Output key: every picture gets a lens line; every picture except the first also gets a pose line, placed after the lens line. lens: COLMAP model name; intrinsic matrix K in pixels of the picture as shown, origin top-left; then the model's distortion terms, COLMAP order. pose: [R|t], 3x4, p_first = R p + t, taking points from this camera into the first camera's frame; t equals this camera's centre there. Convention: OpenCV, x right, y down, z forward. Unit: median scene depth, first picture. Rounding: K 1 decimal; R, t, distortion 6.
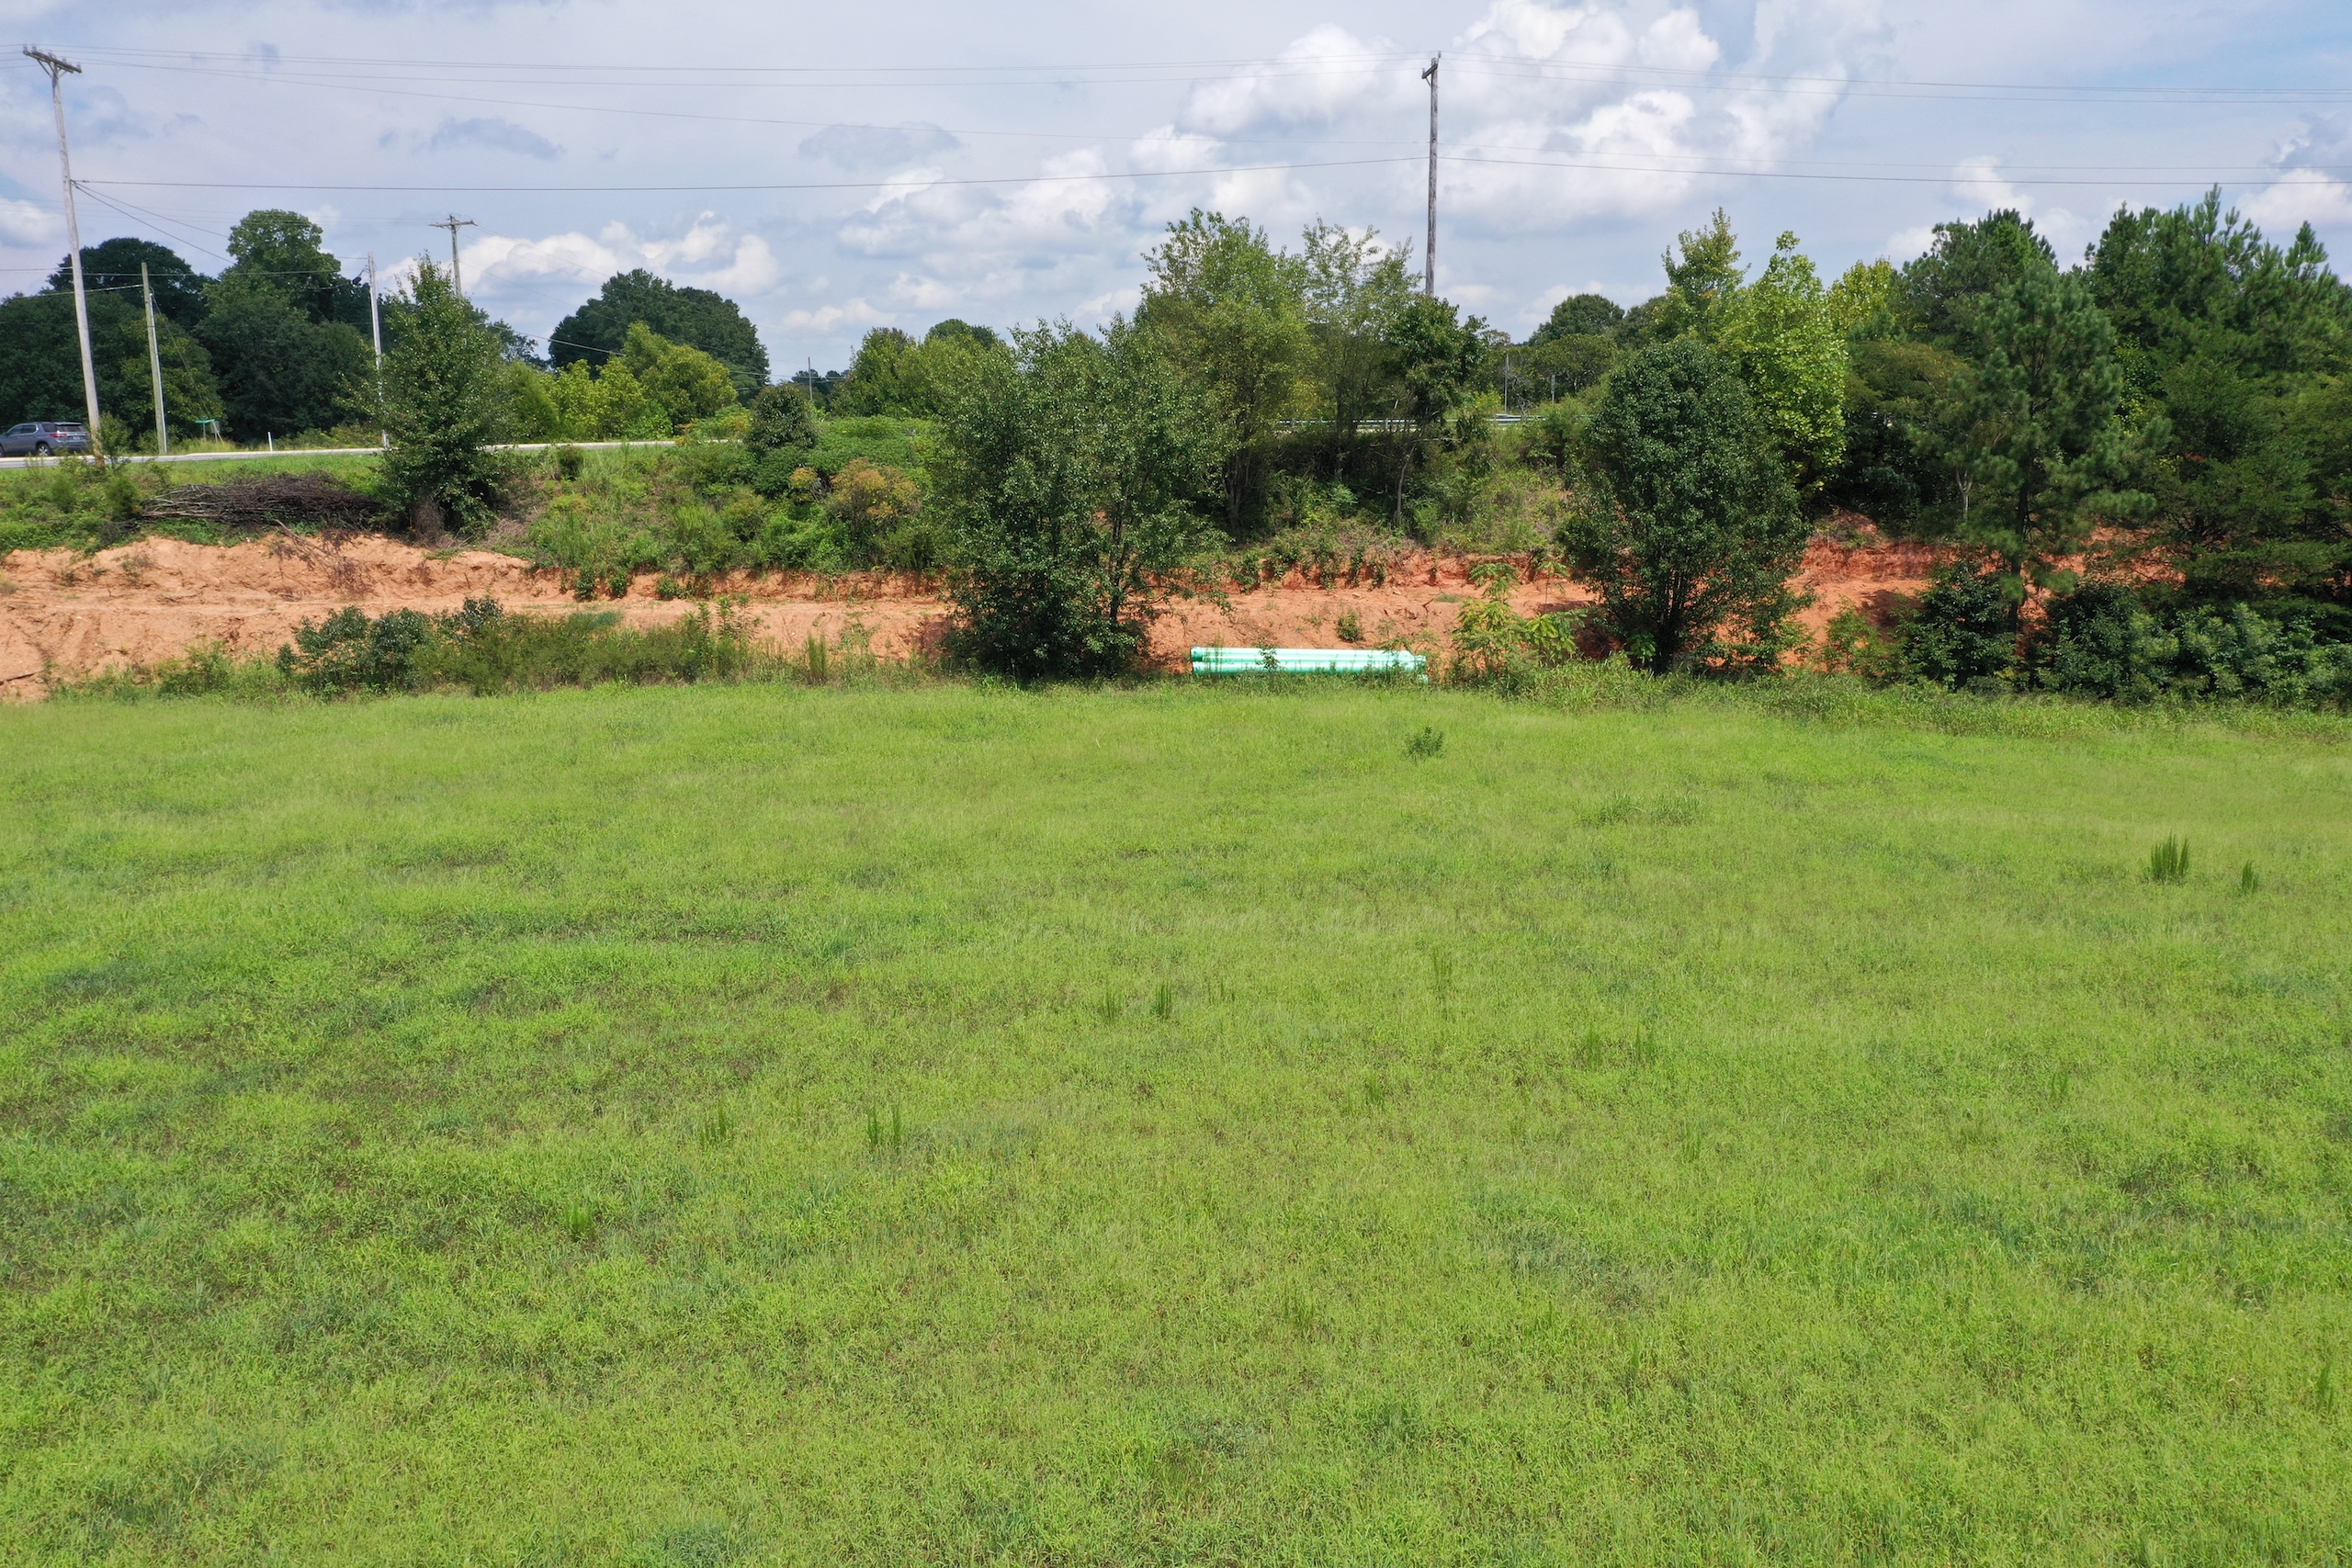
lens RADIAL K [[1859.5, 0, 1176.0], [0, 1859.5, 784.0], [0, 0, 1]] dist [0.011714, -0.036713]
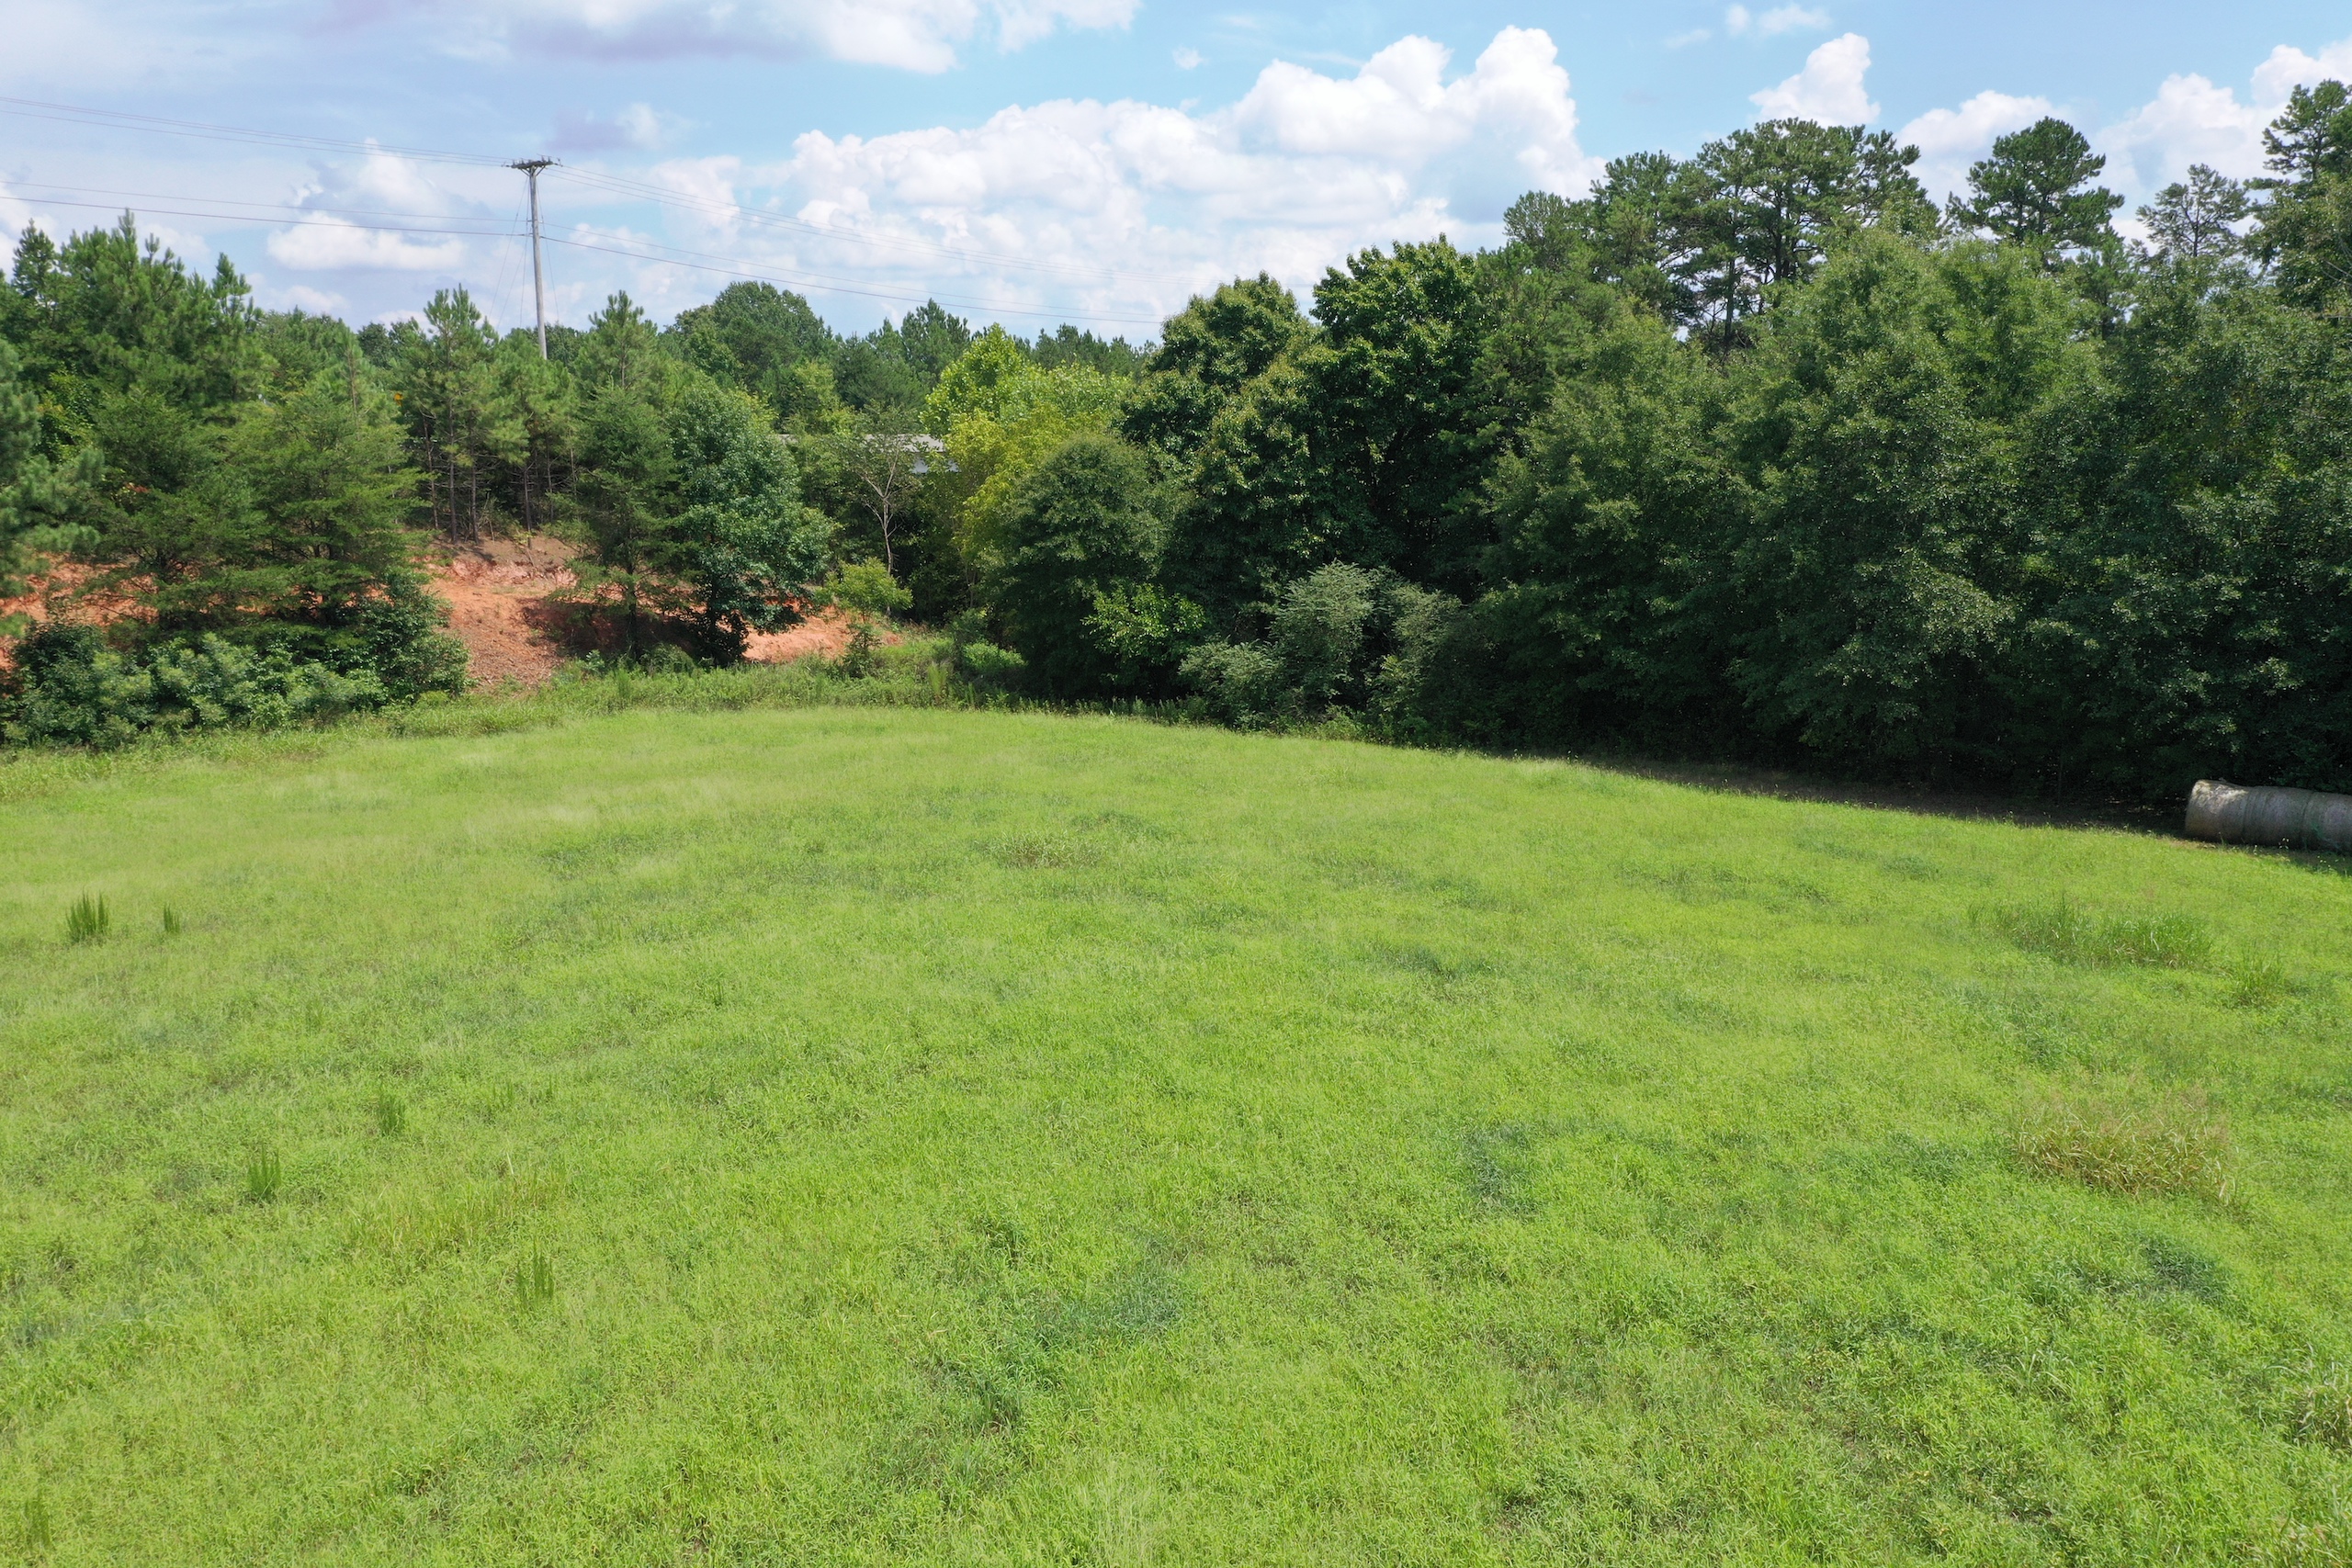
lens RADIAL K [[1815.8, 0, 1176.0], [0, 1815.8, 784.0], [0, 0, 1]] dist [0.007167, 0.004526]
pose [[0.599866, -0.154949, 0.784953, 0.104626], [0.164716, 0.983970, 0.068357, 0.001061], [-0.782962, 0.088289, 0.615772, 0.000541]]
